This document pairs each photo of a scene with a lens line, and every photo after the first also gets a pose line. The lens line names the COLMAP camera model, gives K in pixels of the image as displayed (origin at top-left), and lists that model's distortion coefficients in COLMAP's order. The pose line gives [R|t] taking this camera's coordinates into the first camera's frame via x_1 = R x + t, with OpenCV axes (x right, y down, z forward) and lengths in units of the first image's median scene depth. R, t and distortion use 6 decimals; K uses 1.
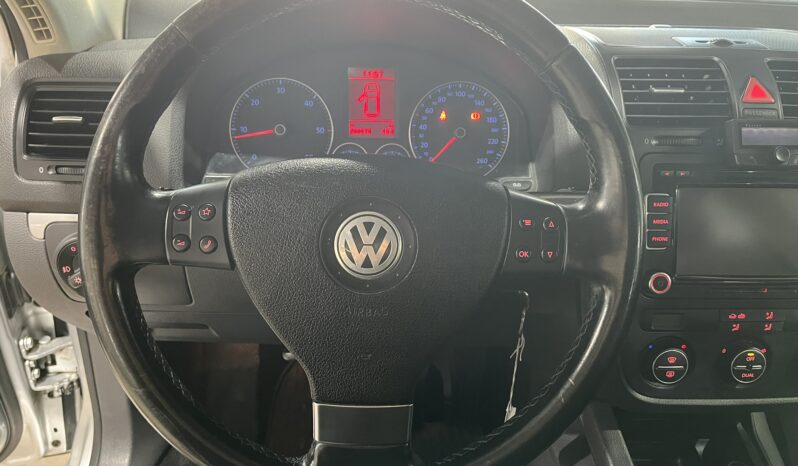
lens RADIAL K [[610.7, 0, 399.1], [0, 610.7, 237.2], [0, 0, 1]] dist [0.057962, -0.097874]
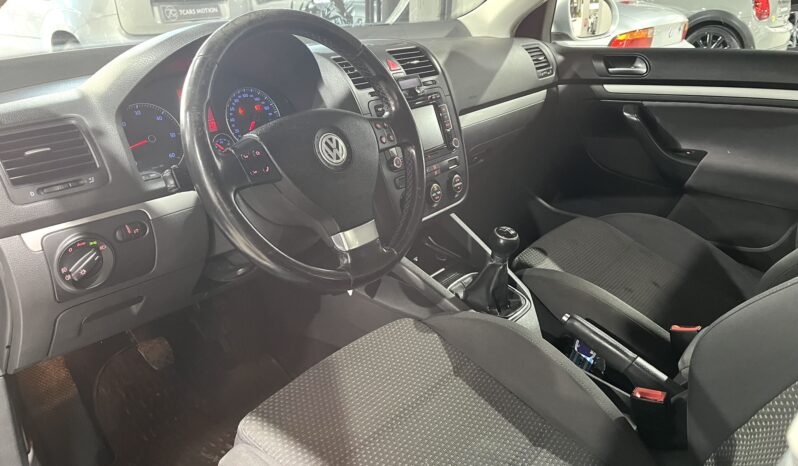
lens RADIAL K [[613.6, 0, 404.6], [0, 613.6, 234.4], [0, 0, 1]] dist [0.024211, -0.007463]
pose [[0.657162, -0.311235, 0.686492, -0.969188], [0.360322, 0.929681, 0.076561, 0.144142], [-0.662047, 0.197045, 0.723096, -0.396152]]
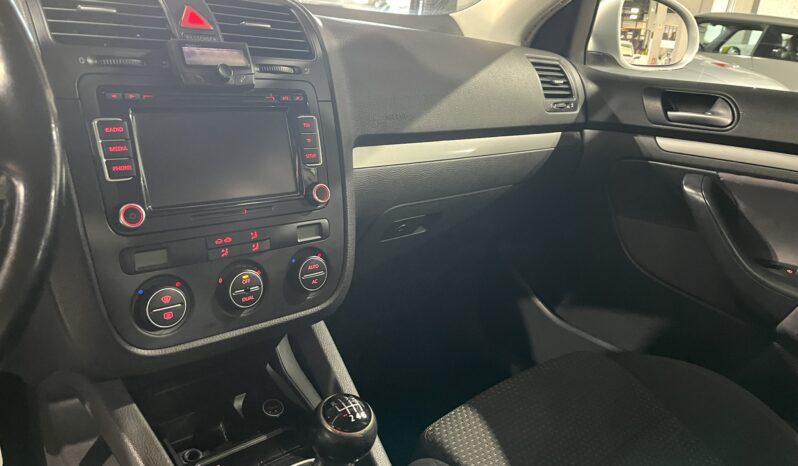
lens RADIAL K [[613.6, 0, 404.6], [0, 613.6, 234.4], [0, 0, 1]] dist [0.024211, -0.007463]
pose [[0.758133, -0.154808, 0.633458, 0.147156], [0.214520, 0.976552, -0.018087, 0.197871], [-0.615805, 0.149602, 0.773566, 0.060511]]
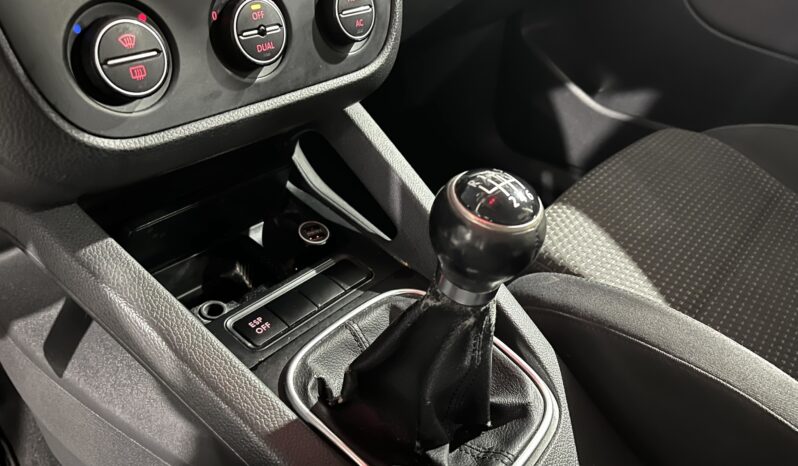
lens RADIAL K [[610.7, 0, 399.1], [0, 610.7, 237.2], [0, 0, 1]] dist [0.057962, -0.097874]
pose [[0.676758, -0.394098, 0.621841, 0.221296], [0.318011, 0.918277, 0.235872, 0.296501], [-0.663979, 0.038124, 0.746779, 0.493226]]
